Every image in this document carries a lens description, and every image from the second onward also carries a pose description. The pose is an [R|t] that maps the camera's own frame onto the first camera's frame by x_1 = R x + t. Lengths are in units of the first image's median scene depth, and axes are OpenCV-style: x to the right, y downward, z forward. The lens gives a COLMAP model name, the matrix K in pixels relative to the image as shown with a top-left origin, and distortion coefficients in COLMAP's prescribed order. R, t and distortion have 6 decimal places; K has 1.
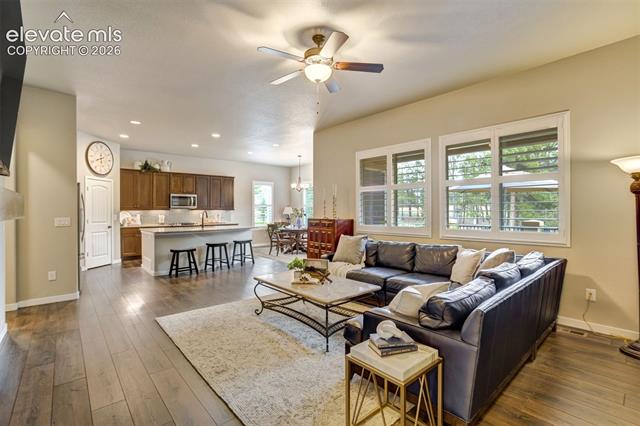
lens RADIAL K [[303.8, 0, 330.1], [0, 303.8, 208.4], [0, 0, 1]] dist [-0.026948, 0.001666]
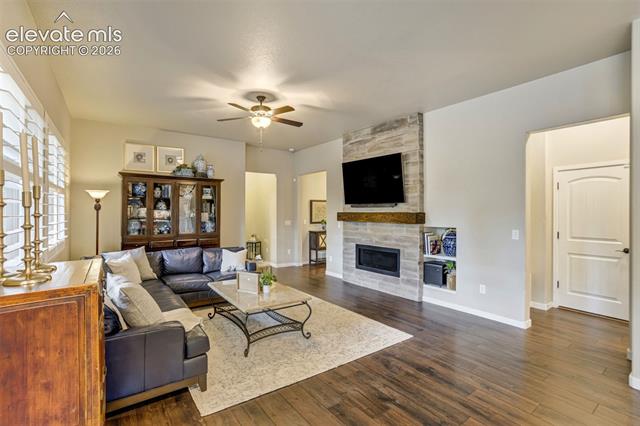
lens RADIAL K [[303.8, 0, 326.2], [0, 303.8, 209.4], [0, 0, 1]] dist [-0.026948, 0.001666]
pose [[-0.994902, 0.002350, 0.100817, -0.425498], [0.001145, 0.999927, -0.012012, -0.023122], [-0.100838, -0.011835, -0.994832, 2.087859]]
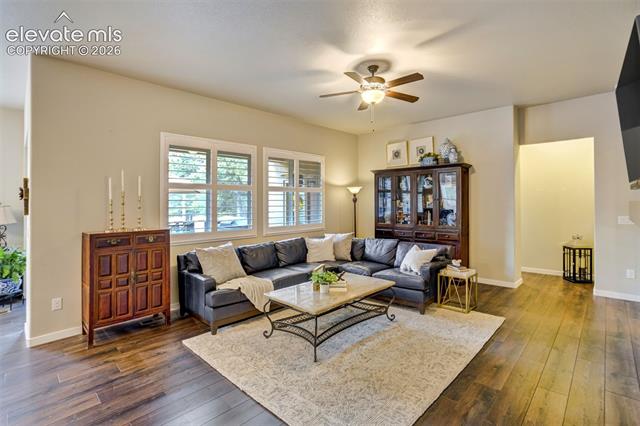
lens RADIAL K [[303.8, 0, 322.5], [0, 303.8, 200.9], [0, 0, 1]] dist [-0.026948, 0.001666]
pose [[-0.072553, 0.013656, 0.997271, -1.060190], [0.006978, 0.999889, -0.013184, -0.022731], [-0.997340, 0.006003, -0.072640, 1.139215]]
